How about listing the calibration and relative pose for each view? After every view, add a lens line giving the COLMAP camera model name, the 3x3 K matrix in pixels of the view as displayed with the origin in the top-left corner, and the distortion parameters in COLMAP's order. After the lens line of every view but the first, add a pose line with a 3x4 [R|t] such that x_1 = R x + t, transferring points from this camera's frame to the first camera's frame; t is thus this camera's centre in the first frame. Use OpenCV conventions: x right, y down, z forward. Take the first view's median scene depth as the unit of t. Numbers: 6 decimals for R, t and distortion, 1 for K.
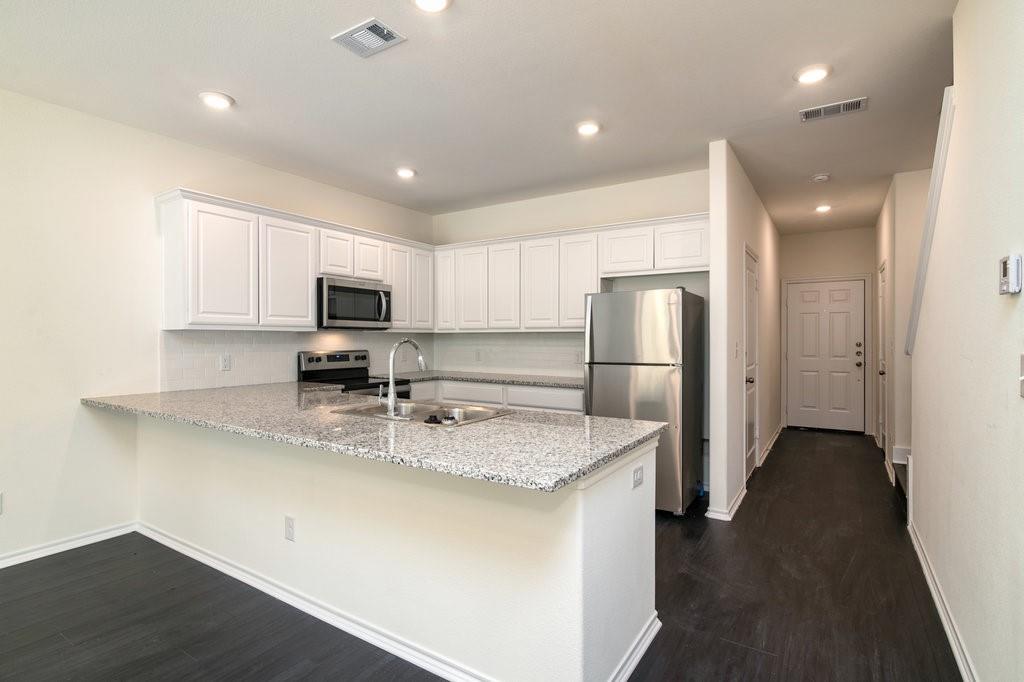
lens RADIAL K [[503.7, 0, 512.0], [0, 503.7, 341.0], [0, 0, 1]] dist [-0.000081, -0.000011]
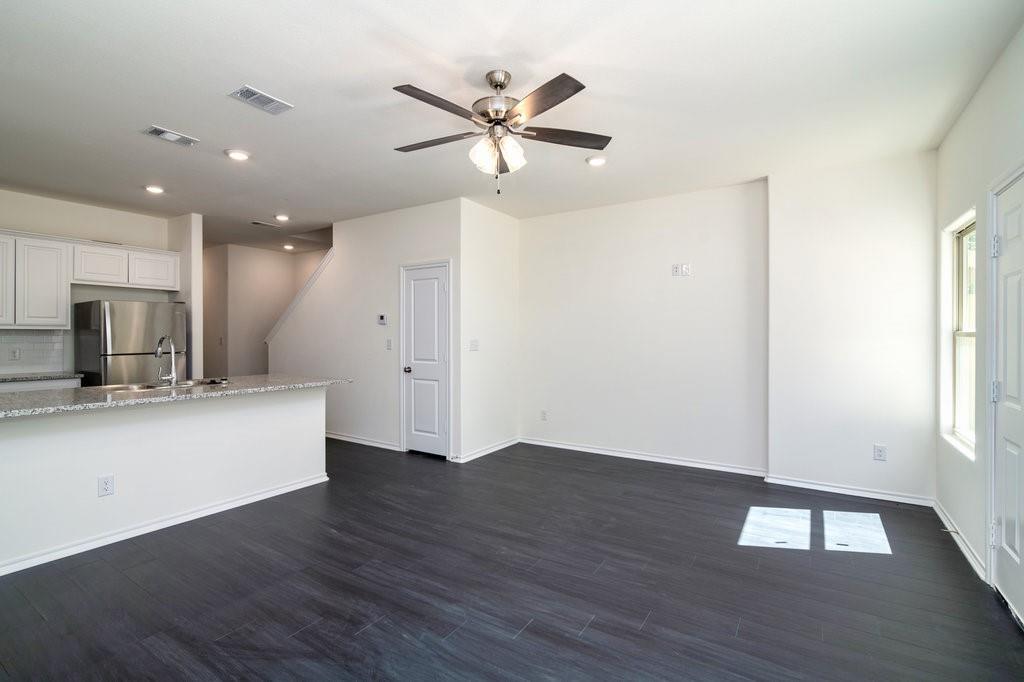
lens RADIAL K [[473.3, 0, 512.0], [0, 473.3, 341.0], [0, 0, 1]] dist [0.000420, 0.000016]
pose [[-0.001394, -0.014352, 0.999896, -0.871097], [0.002403, 0.999894, 0.014356, -0.006155], [-0.999996, 0.002422, -0.001360, -0.004219]]
